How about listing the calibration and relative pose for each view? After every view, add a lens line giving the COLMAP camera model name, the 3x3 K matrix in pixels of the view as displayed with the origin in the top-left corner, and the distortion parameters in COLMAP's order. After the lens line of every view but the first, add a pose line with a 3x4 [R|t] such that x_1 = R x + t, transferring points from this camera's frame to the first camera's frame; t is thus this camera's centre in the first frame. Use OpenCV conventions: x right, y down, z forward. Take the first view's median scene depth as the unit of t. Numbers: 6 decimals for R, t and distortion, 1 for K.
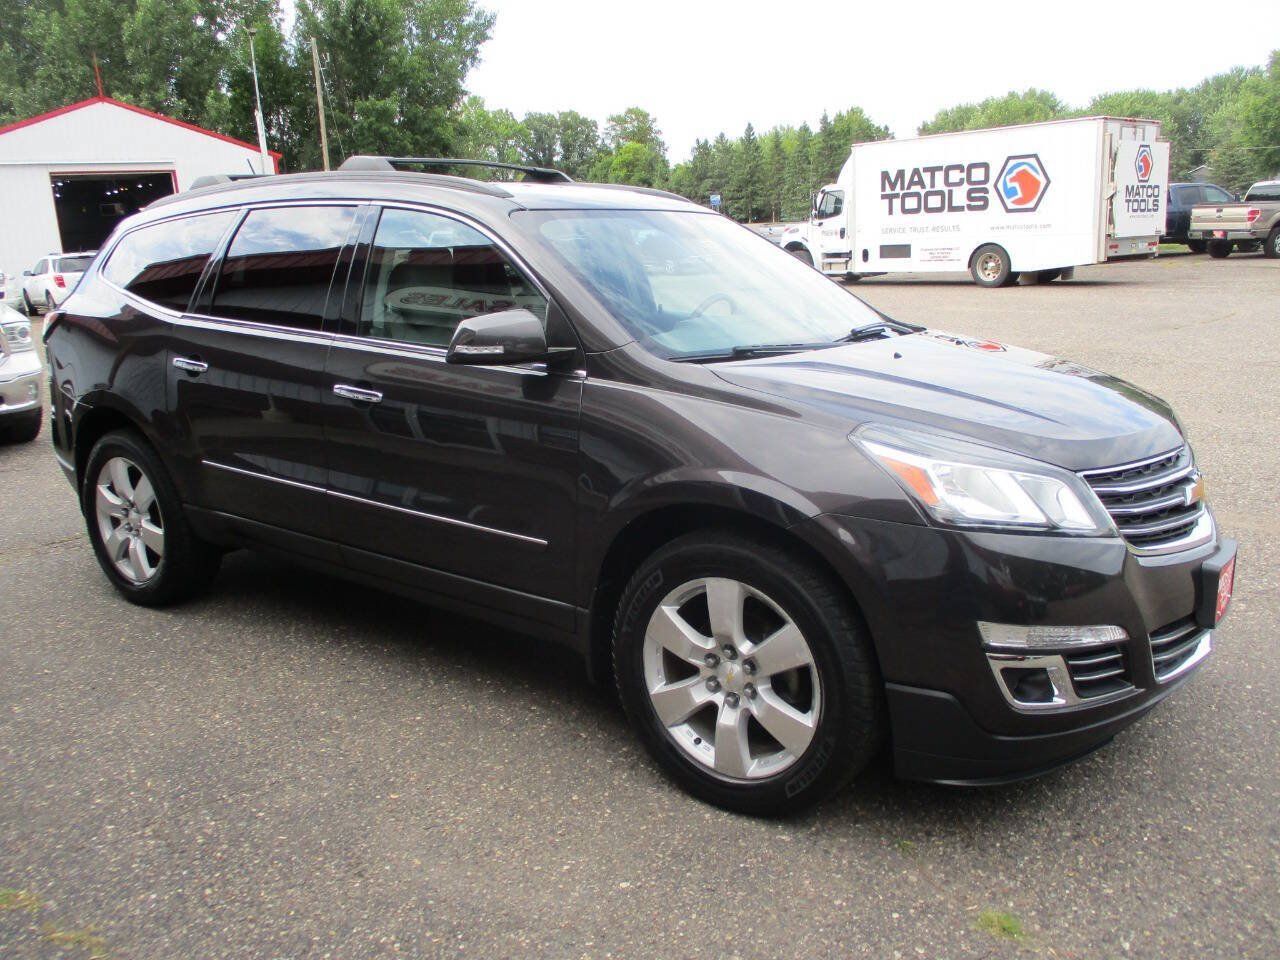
lens RADIAL K [[1071.1, 0, 642.3], [0, 1071.1, 484.3], [0, 0, 1]] dist [-0.027557, 0.007455]
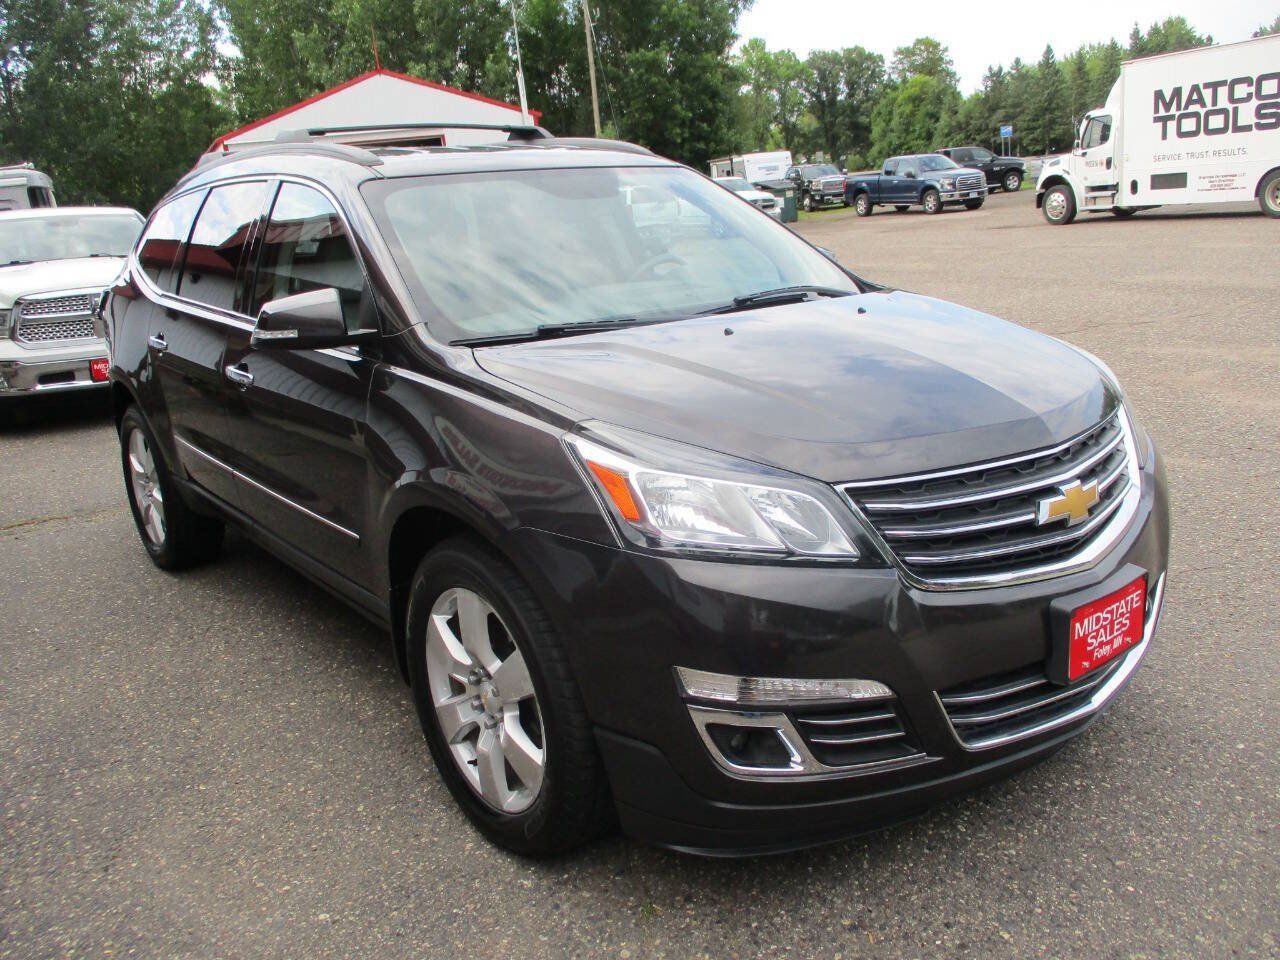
lens RADIAL K [[1071.1, 0, 642.3], [0, 1071.1, 484.3], [0, 0, 1]] dist [-0.027557, 0.007455]
pose [[0.965078, 0.023586, -0.260899, 0.045042], [-0.010837, 0.998680, 0.050199, -0.004739], [0.261738, -0.045619, 0.964060, 0.017992]]
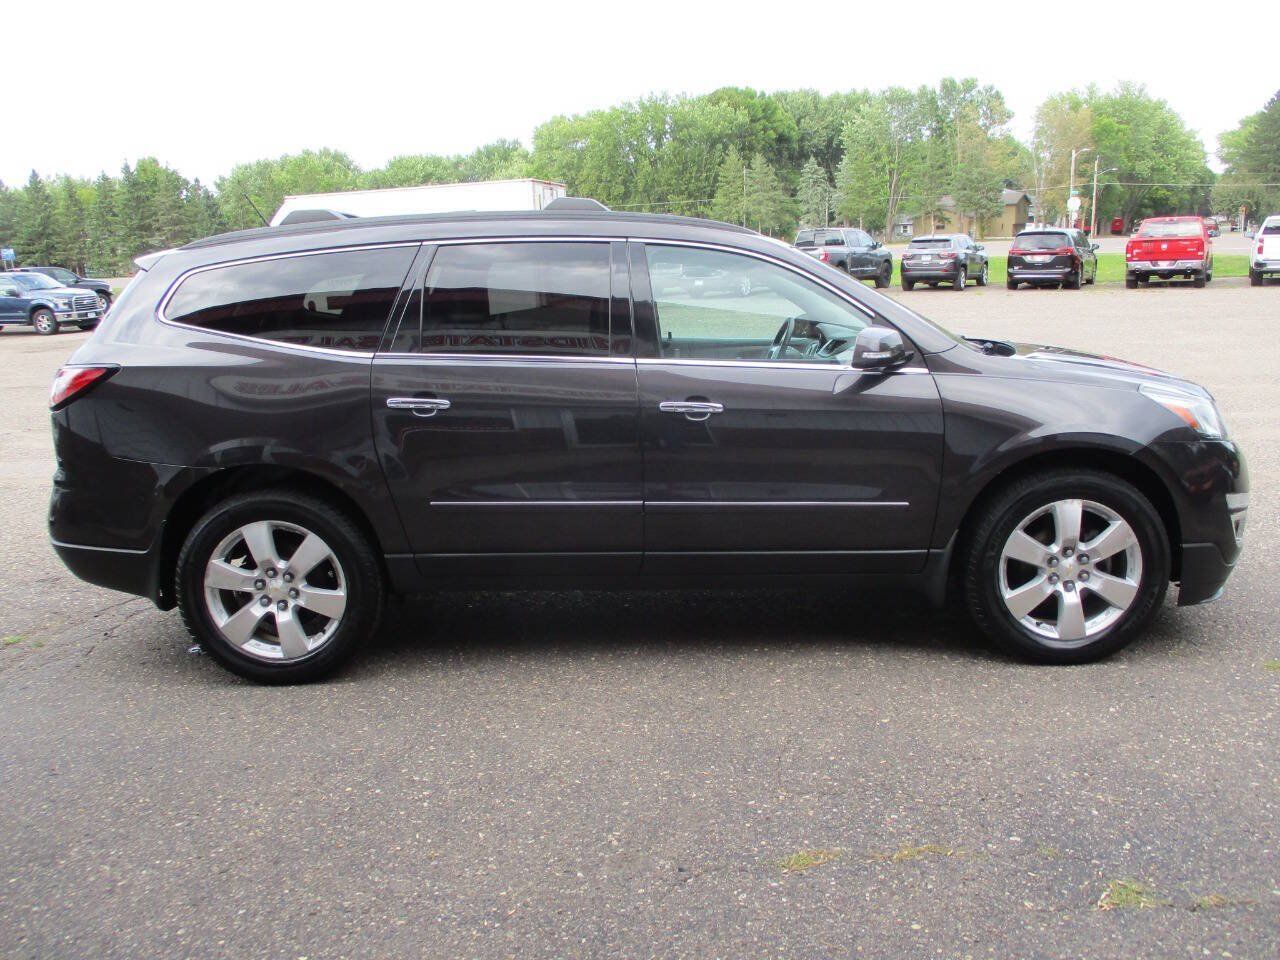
lens RADIAL K [[1071.1, 0, 642.3], [0, 1071.1, 484.3], [0, 0, 1]] dist [-0.027557, 0.007455]
pose [[0.811197, -0.117689, 0.572807, -0.122356], [0.145365, 0.989375, -0.002586, -0.001260], [-0.566417, 0.085364, 0.819686, 0.014507]]
